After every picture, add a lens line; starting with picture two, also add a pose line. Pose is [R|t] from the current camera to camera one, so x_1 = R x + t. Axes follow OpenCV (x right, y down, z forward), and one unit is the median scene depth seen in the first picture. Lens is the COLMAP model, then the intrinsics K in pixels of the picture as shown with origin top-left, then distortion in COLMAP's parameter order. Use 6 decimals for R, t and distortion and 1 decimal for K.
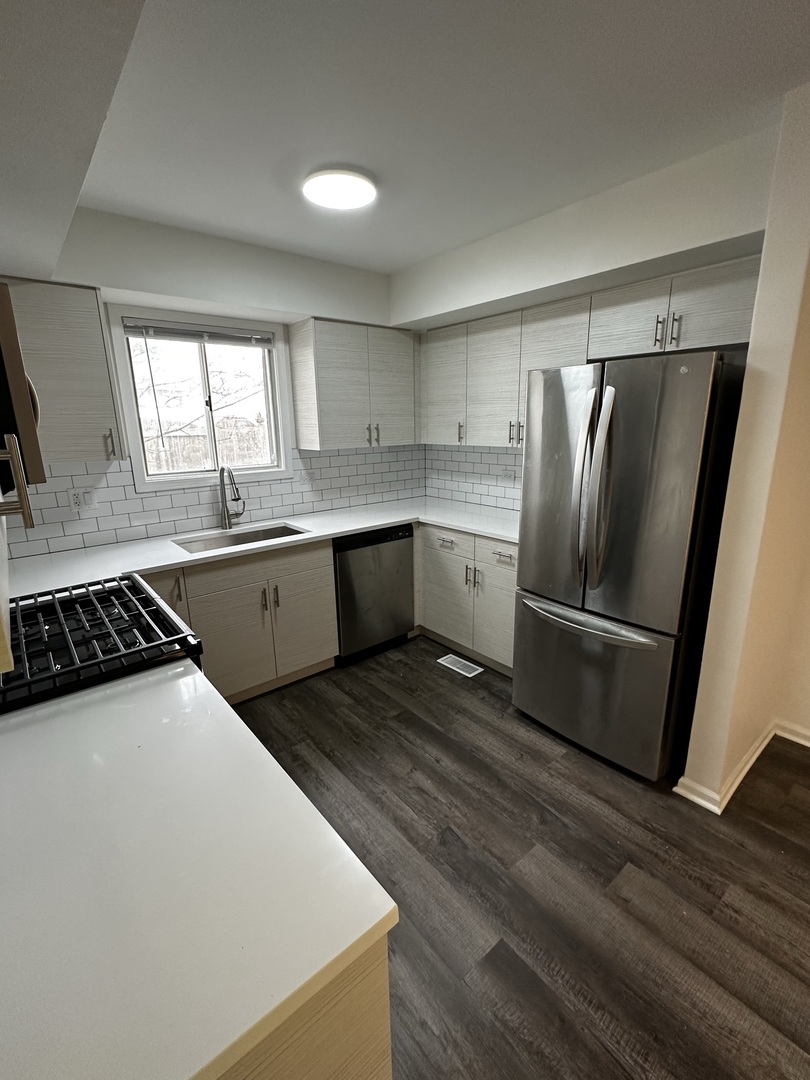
lens RADIAL K [[479.0, 0, 405.8], [0, 479.0, 542.1], [0, 0, 1]] dist [-0.000414, -0.000328]
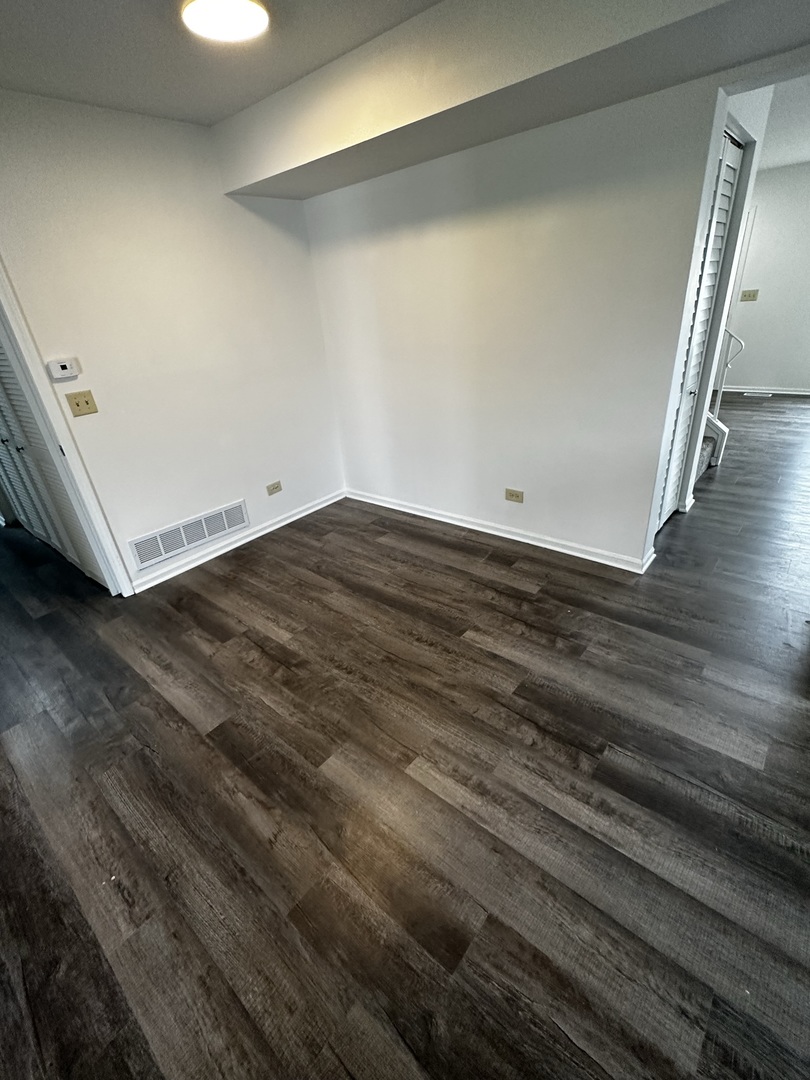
lens RADIAL K [[479.0, 0, 402.1], [0, 479.0, 542.3], [0, 0, 1]] dist [-0.000414, -0.000328]
pose [[-0.981326, 0.157272, -0.110749, 1.266940], [0.047774, 0.756993, 0.651674, -0.301453], [0.186326, 0.634214, -0.750370, 1.192588]]
